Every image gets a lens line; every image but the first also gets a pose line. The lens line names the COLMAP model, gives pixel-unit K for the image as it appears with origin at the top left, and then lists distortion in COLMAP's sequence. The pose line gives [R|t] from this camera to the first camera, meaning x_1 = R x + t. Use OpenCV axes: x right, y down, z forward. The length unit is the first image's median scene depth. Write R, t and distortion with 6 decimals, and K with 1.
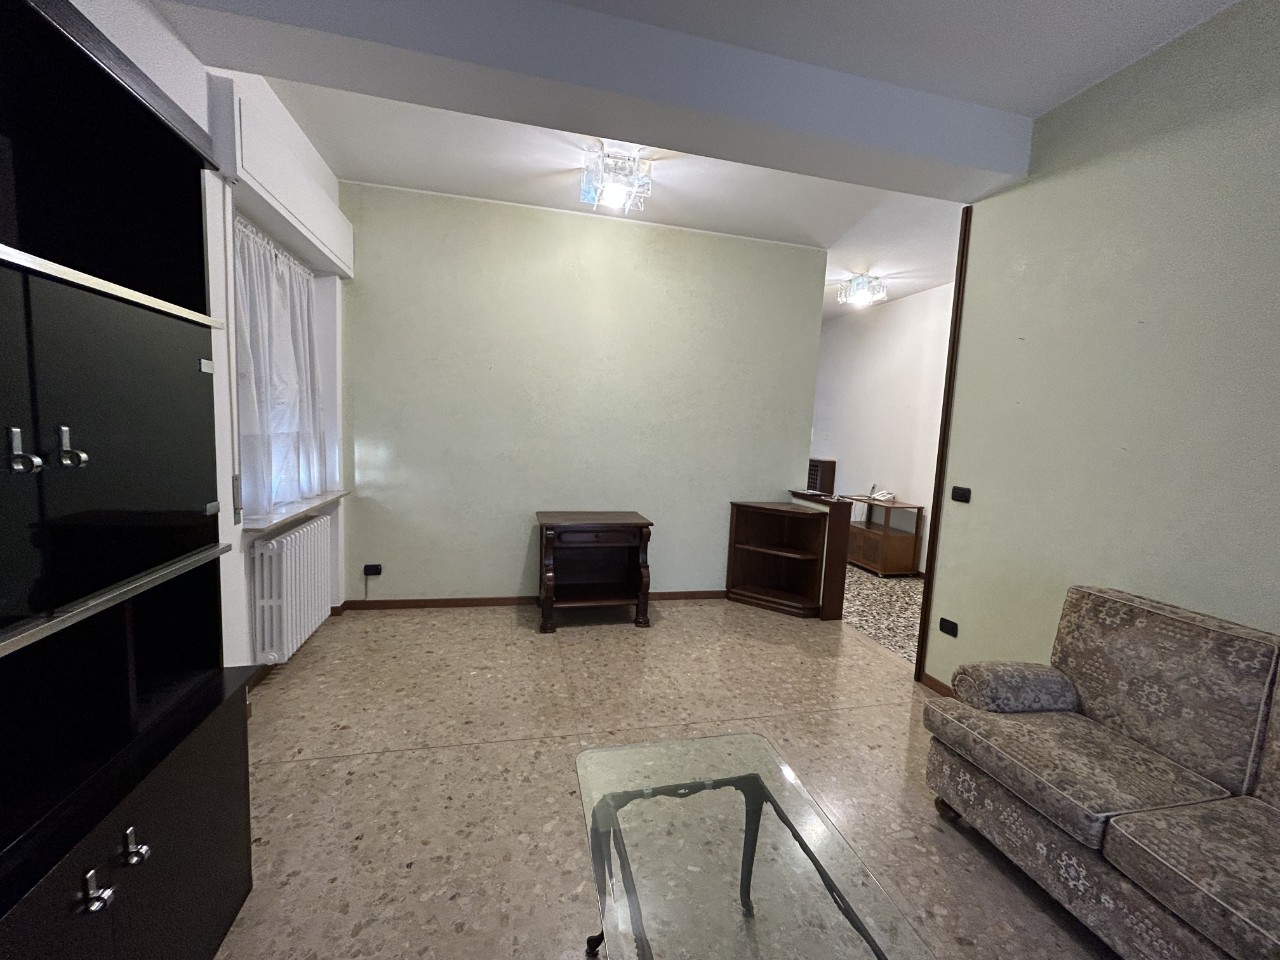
lens RADIAL K [[514.7, 0, 640.6], [0, 514.7, 480.5], [0, 0, 1]] dist [-0.001922, -0.000227]
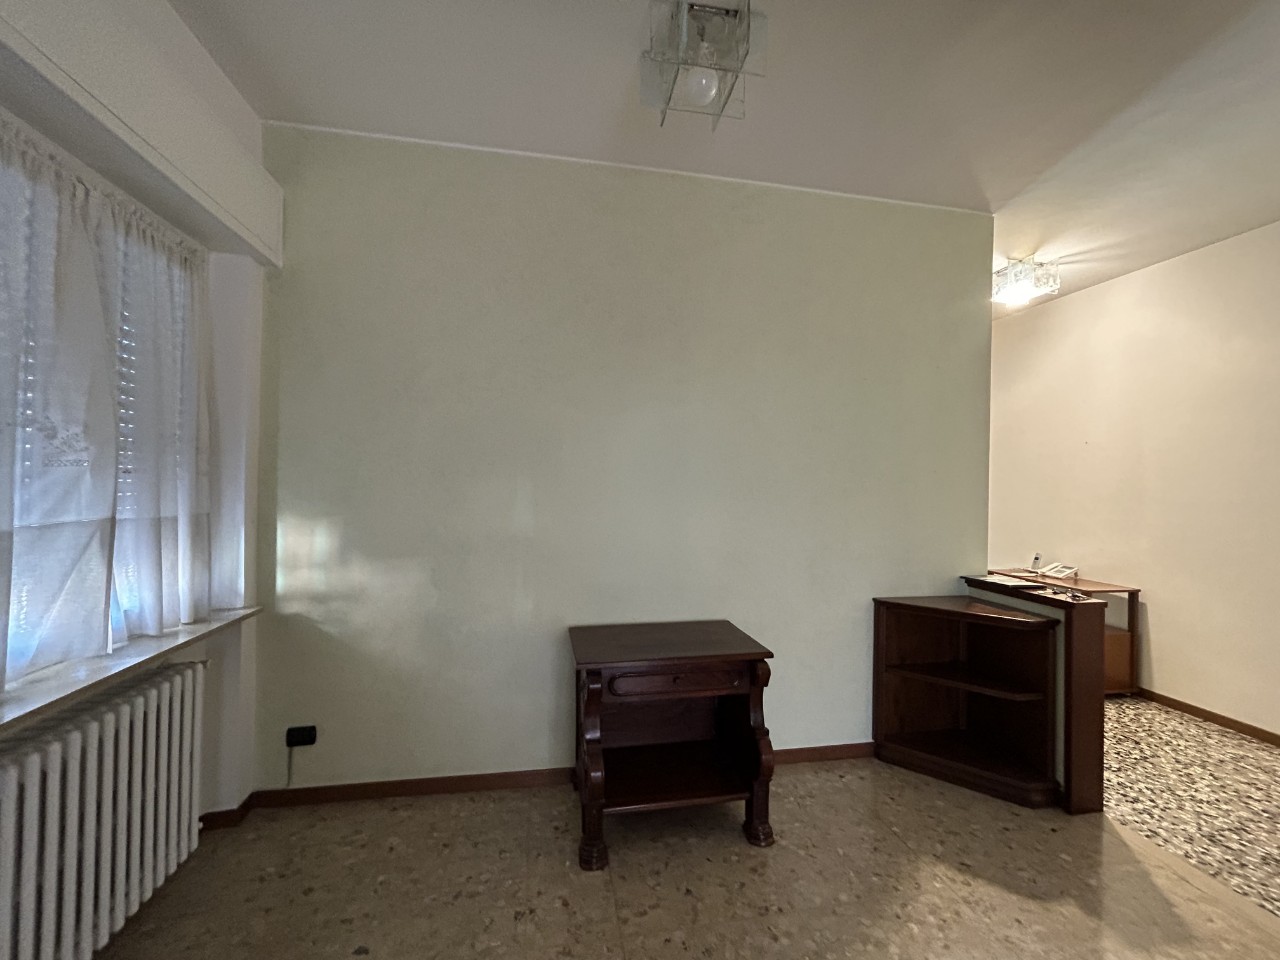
lens RADIAL K [[514.7, 0, 638.2], [0, 514.7, 479.9], [0, 0, 1]] dist [-0.001922, -0.000227]
pose [[0.997915, -0.031598, -0.056276, -0.084284], [0.025286, 0.993661, -0.109536, -0.047875], [0.059380, 0.107885, 0.992388, 0.392856]]
